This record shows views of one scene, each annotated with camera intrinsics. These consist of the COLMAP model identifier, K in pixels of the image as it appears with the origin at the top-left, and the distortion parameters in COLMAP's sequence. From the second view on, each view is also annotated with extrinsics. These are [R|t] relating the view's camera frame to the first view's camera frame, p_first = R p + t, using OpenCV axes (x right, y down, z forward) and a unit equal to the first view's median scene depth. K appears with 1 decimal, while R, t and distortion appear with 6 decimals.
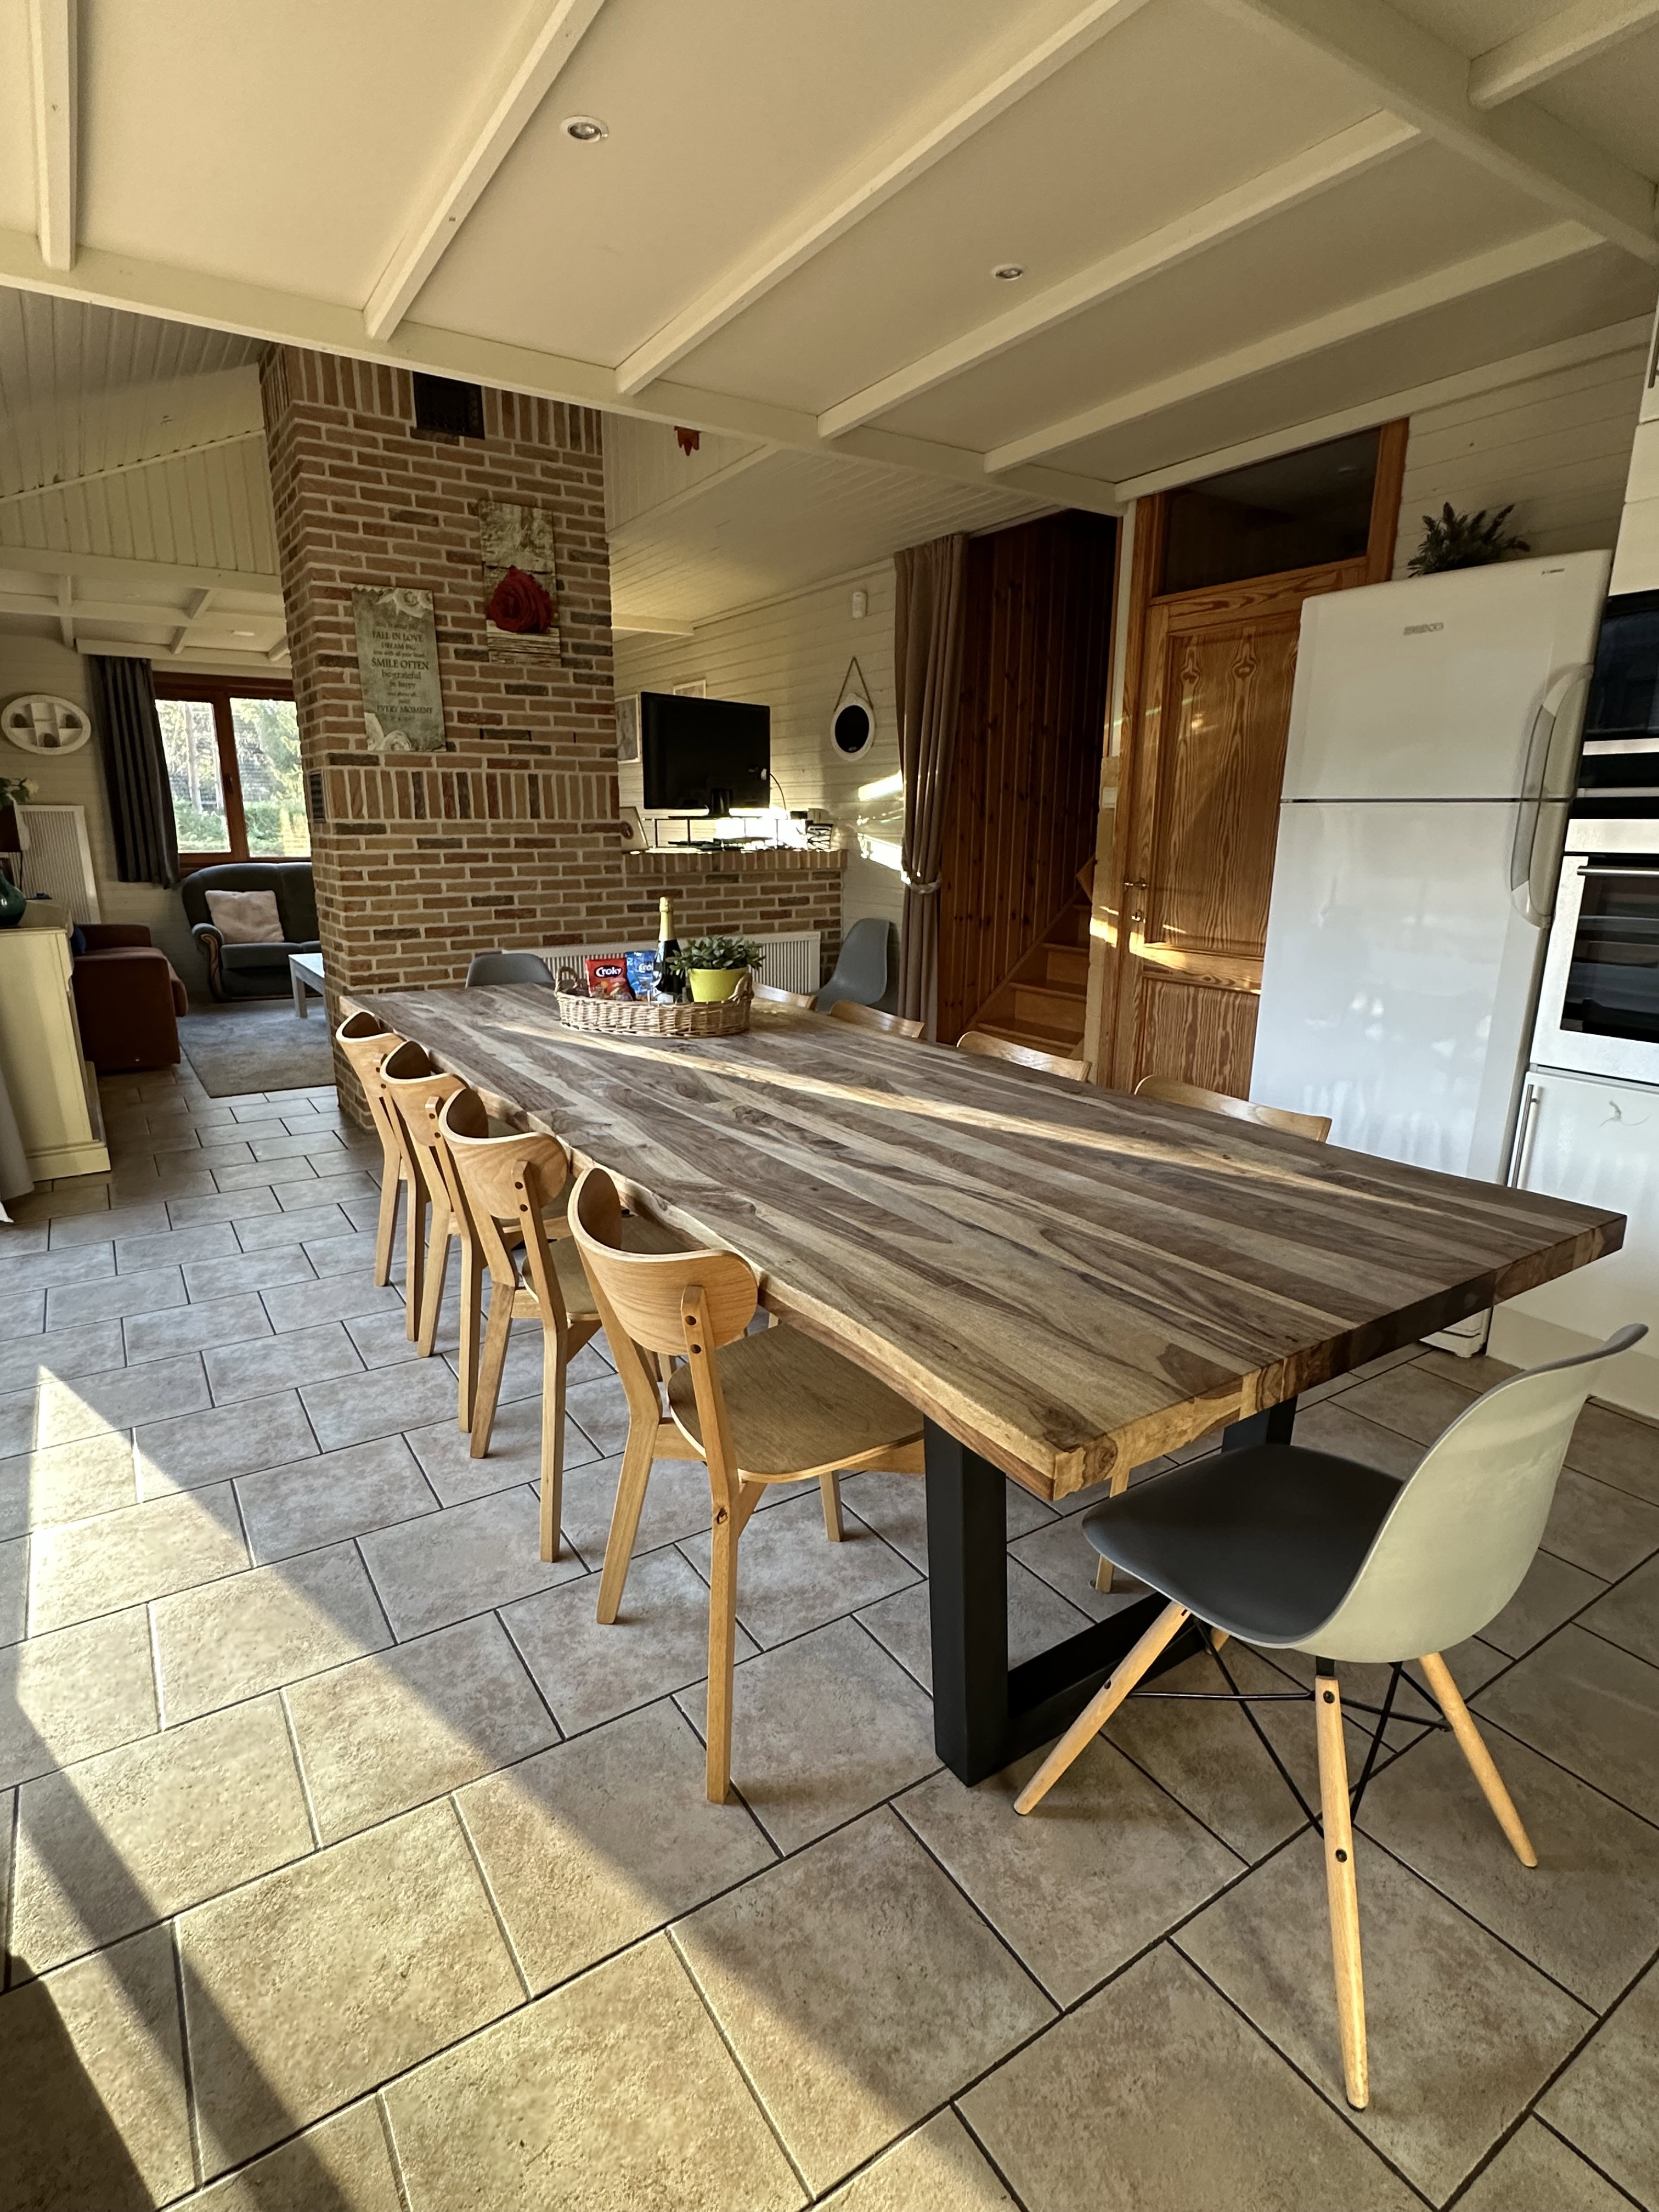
lens RADIAL K [[1114.2, 0, 822.5], [0, 1114.2, 1104.8], [0, 0, 1]] dist [-0.000680, -0.000021]
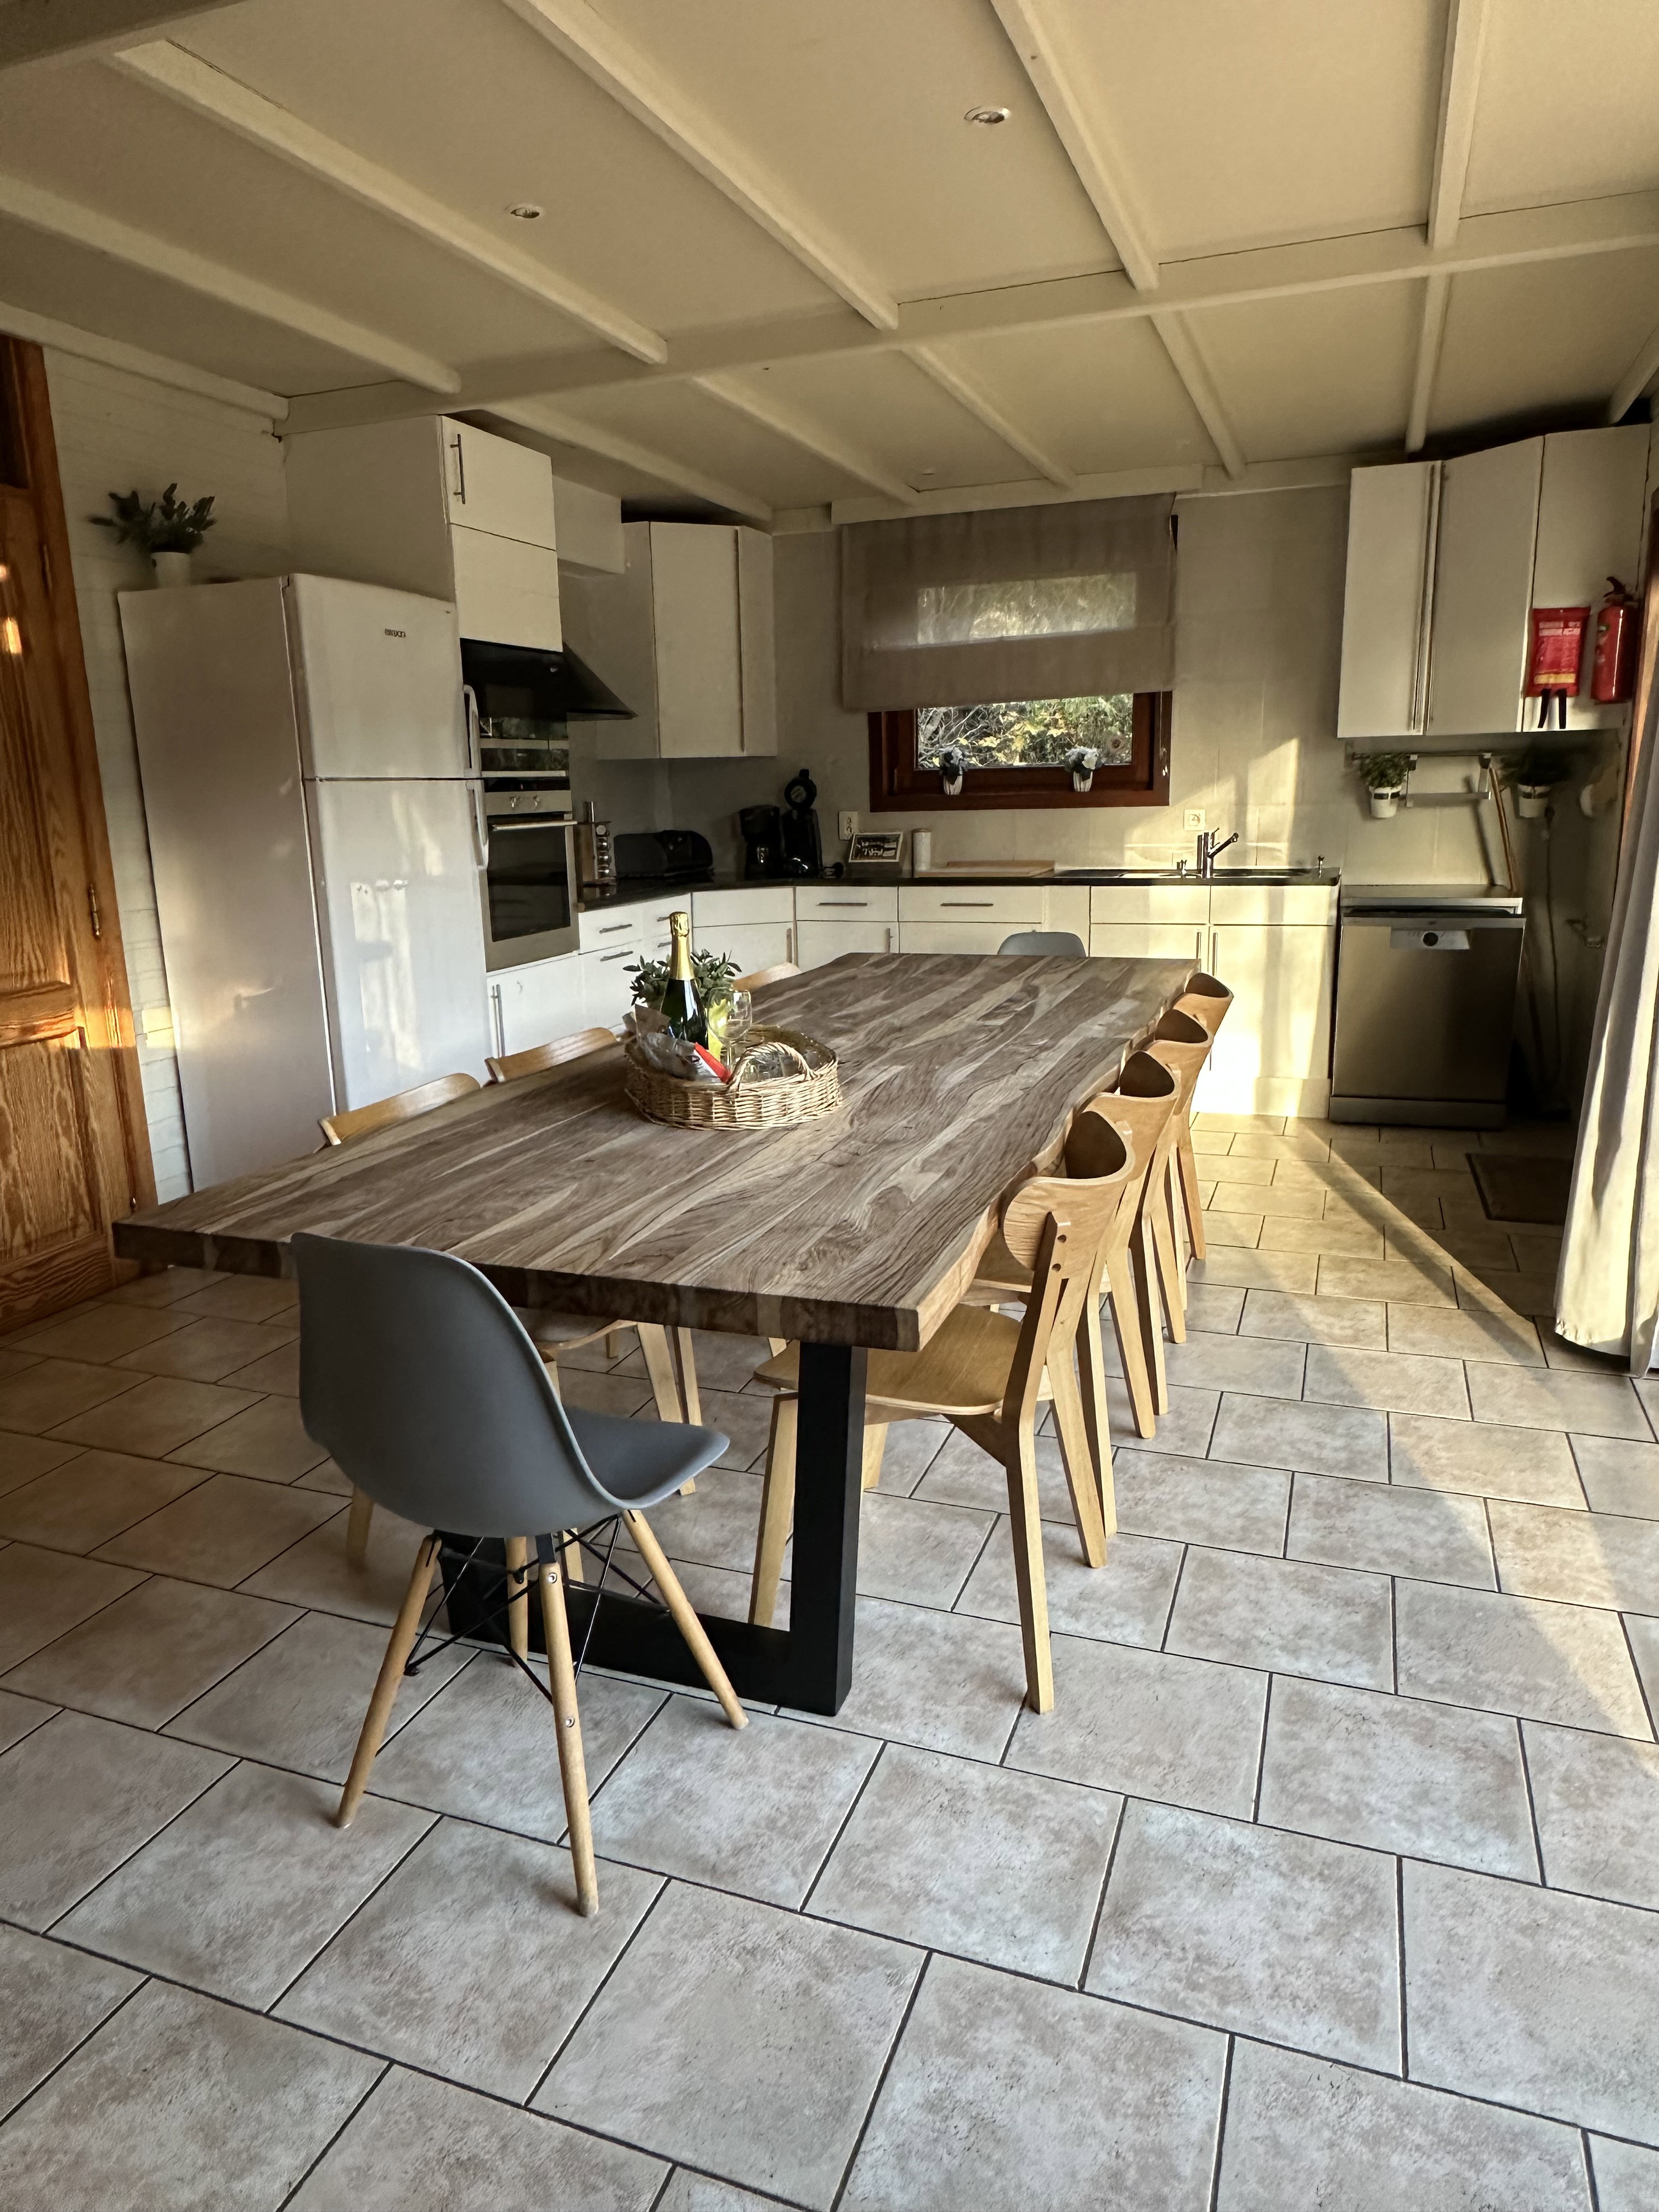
lens RADIAL K [[1401.6, 0, 826.5], [0, 1401.6, 1109.8], [0, 0, 1]] dist [-0.005491, -0.001783]
pose [[-0.592133, -0.169937, 0.787718, -1.030730], [0.222242, 0.905164, 0.362335, -0.433594], [-0.774588, 0.389614, -0.498210, 1.679228]]
